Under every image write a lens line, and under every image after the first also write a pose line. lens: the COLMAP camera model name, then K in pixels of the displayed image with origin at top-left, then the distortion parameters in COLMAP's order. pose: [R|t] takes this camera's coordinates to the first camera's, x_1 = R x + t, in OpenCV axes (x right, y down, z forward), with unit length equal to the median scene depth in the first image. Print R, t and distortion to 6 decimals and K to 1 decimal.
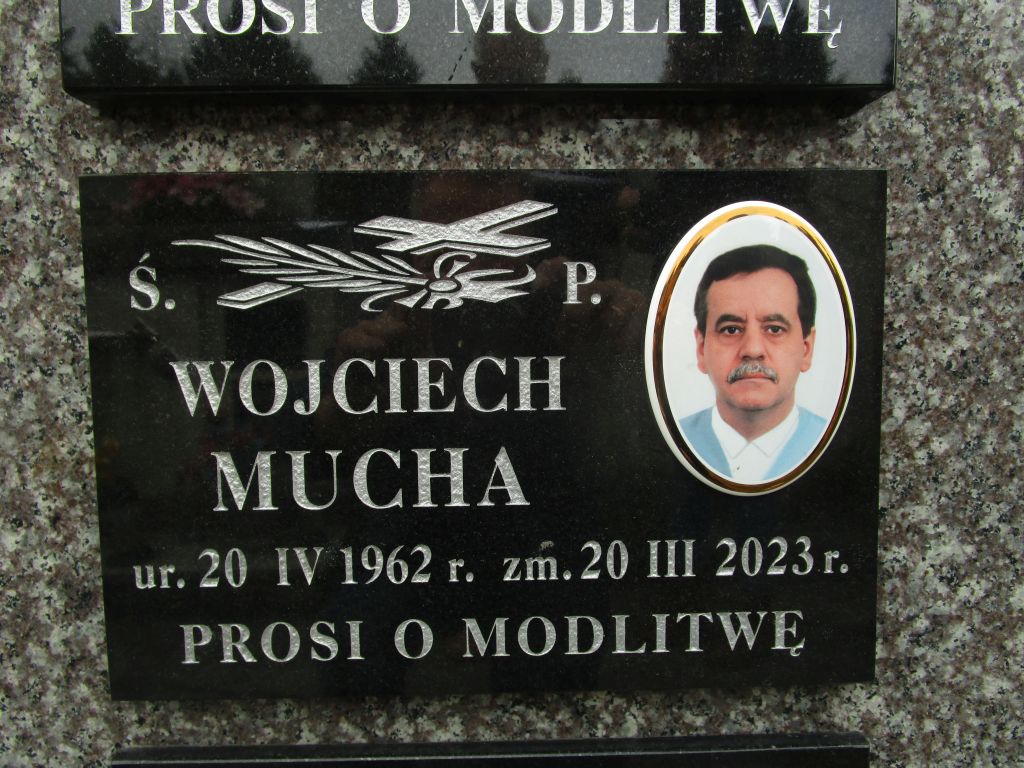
lens RADIAL K [[712.1, 0, 509.5], [0, 712.1, 369.0], [0, 0, 1]] dist [-0.010720, 0.000141]
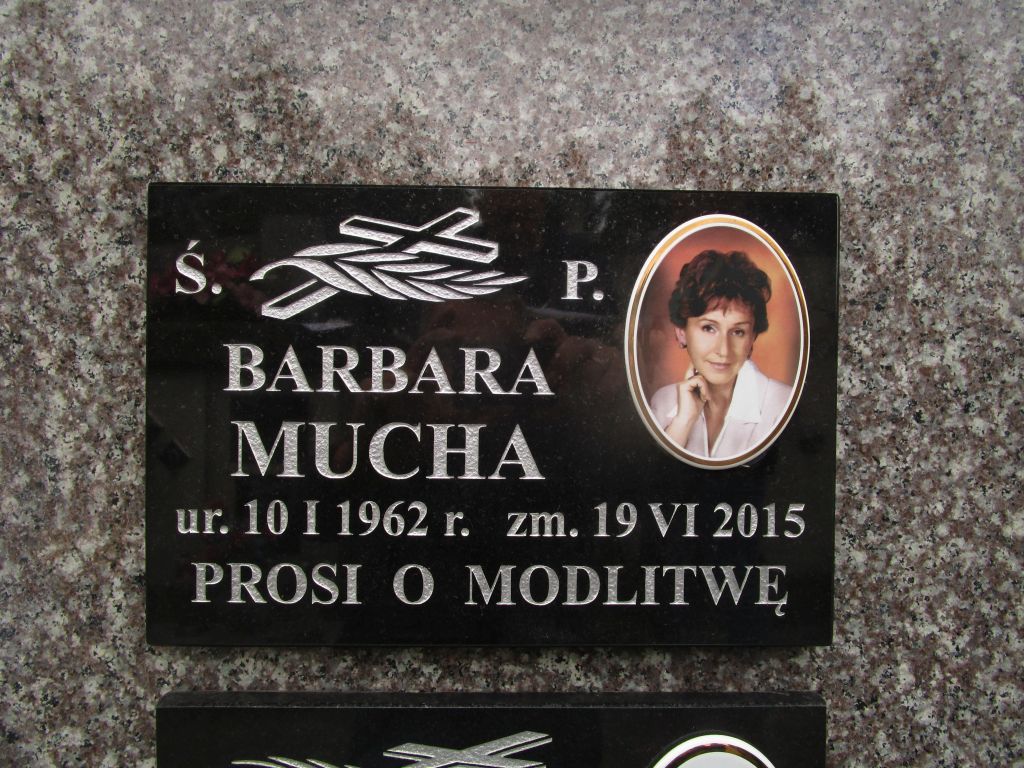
lens RADIAL K [[712.1, 0, 509.5], [0, 712.1, 369.0], [0, 0, 1]] dist [-0.010720, 0.000141]
pose [[0.999878, 0.015617, -0.000630, -0.013140], [-0.015629, 0.998524, -0.052013, -0.754081], [-0.000183, 0.052016, 0.998646, -0.224072]]
